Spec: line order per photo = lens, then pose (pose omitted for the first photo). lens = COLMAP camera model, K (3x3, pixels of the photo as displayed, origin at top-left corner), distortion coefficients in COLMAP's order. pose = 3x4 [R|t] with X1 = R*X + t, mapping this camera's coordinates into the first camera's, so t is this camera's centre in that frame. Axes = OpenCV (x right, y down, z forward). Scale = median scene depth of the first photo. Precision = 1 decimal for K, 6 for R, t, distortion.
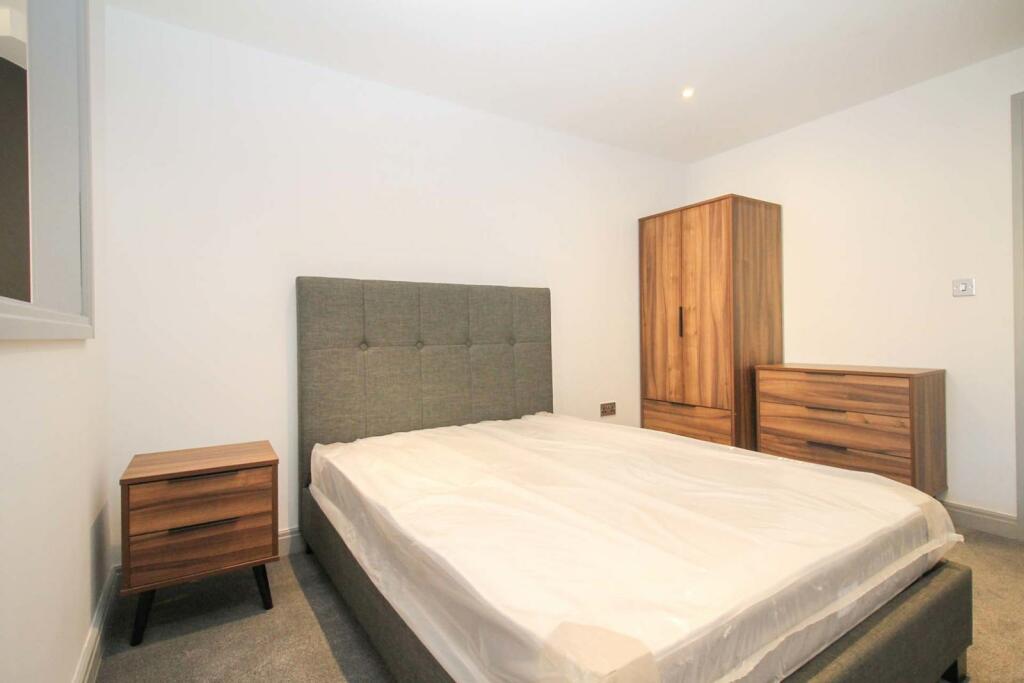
lens RADIAL K [[487.5, 0, 539.0], [0, 487.5, 335.9], [0, 0, 1]] dist [-0.002413, -0.000782]
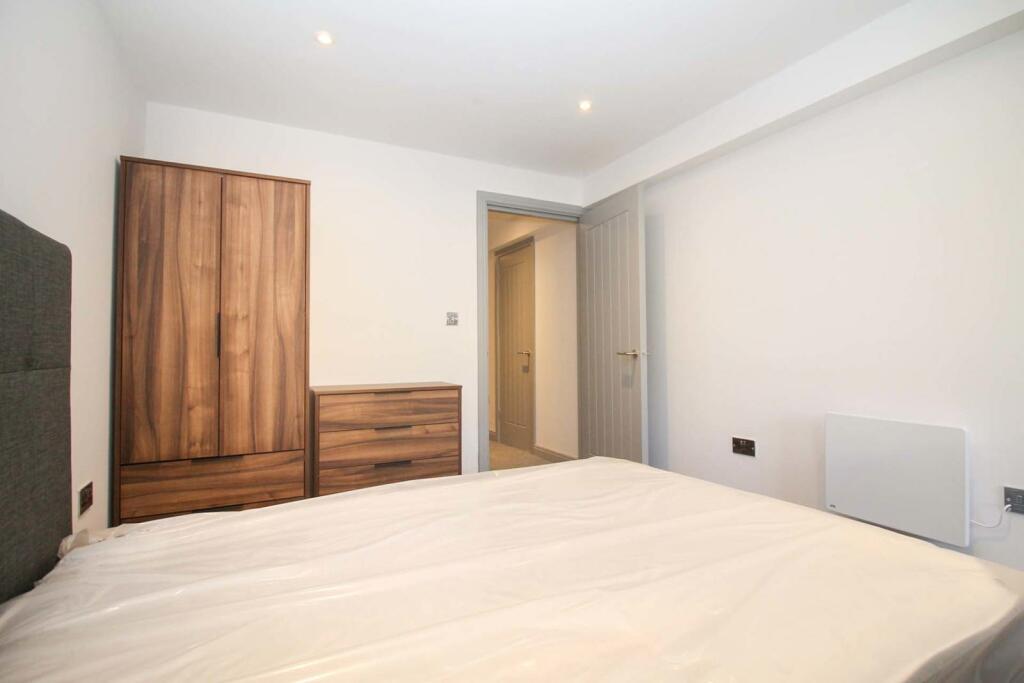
lens RADIAL K [[487.5, 0, 539.0], [0, 487.5, 335.9], [0, 0, 1]] dist [-0.002413, -0.000782]
pose [[0.134038, 0.039594, 0.990185, -0.330279], [0.007734, 0.999129, -0.040999, 0.003452], [-0.990946, 0.013154, 0.133615, 0.484786]]
